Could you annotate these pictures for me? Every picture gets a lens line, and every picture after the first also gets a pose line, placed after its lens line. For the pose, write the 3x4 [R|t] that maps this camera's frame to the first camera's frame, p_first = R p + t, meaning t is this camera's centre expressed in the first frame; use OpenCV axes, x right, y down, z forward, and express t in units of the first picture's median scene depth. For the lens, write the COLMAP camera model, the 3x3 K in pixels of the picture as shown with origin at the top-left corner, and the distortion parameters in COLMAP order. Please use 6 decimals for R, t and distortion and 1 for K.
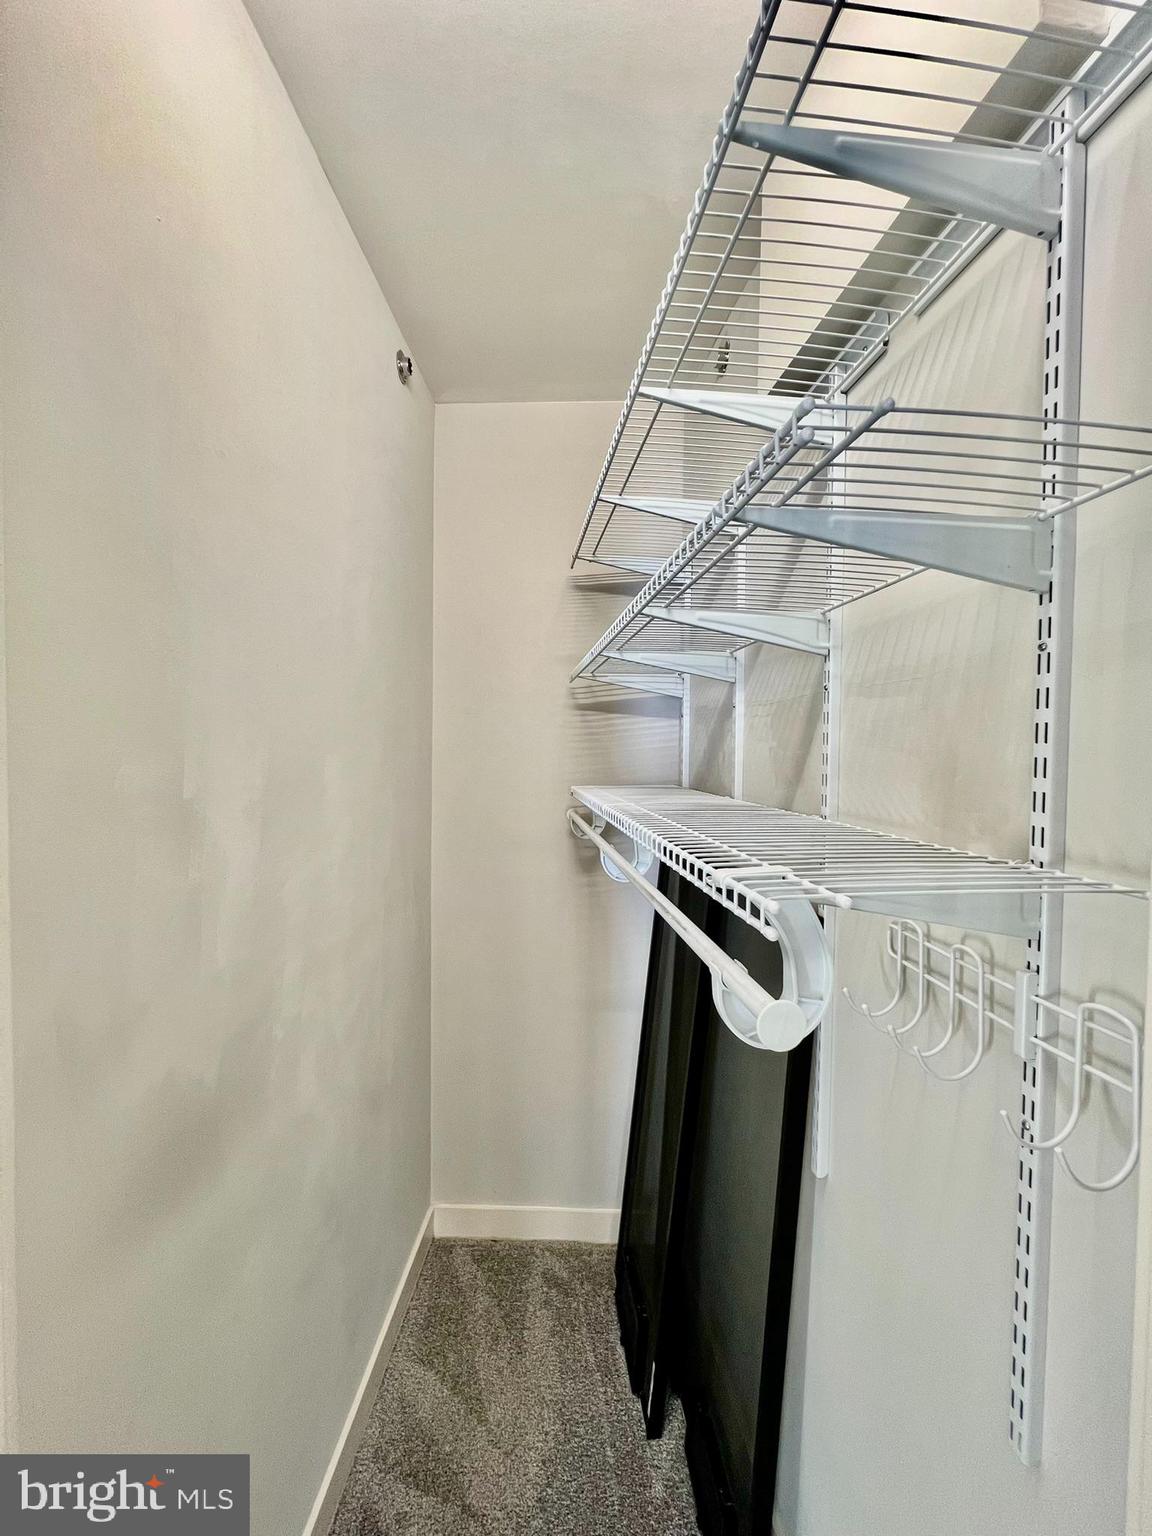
lens RADIAL K [[613.7, 0, 576.8], [0, 613.7, 768.0], [0, 0, 1]] dist [-0.002049, 0.000491]
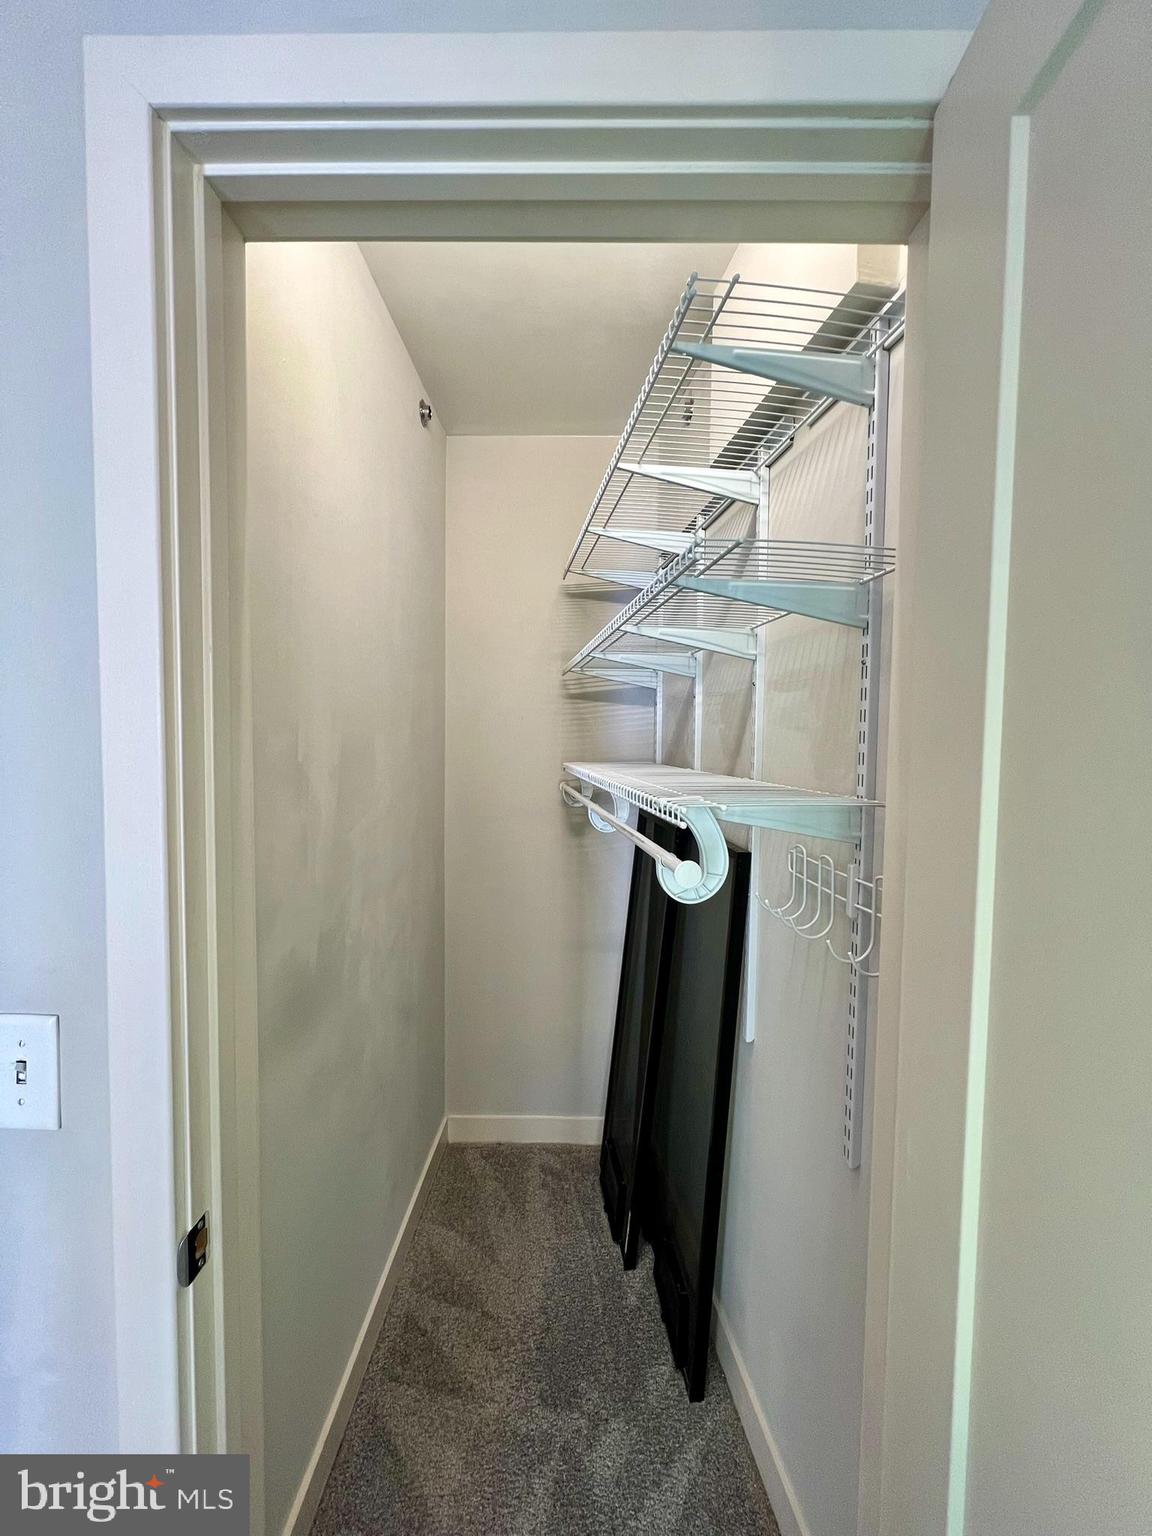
lens RADIAL K [[613.7, 0, 570.7], [0, 613.7, 764.6], [0, 0, 1]] dist [-0.002049, 0.000491]
pose [[0.999933, 0.000066, 0.011558, -0.012488], [-0.000240, 0.999887, 0.015042, 0.021523], [-0.011556, -0.015044, 0.999820, -0.273720]]
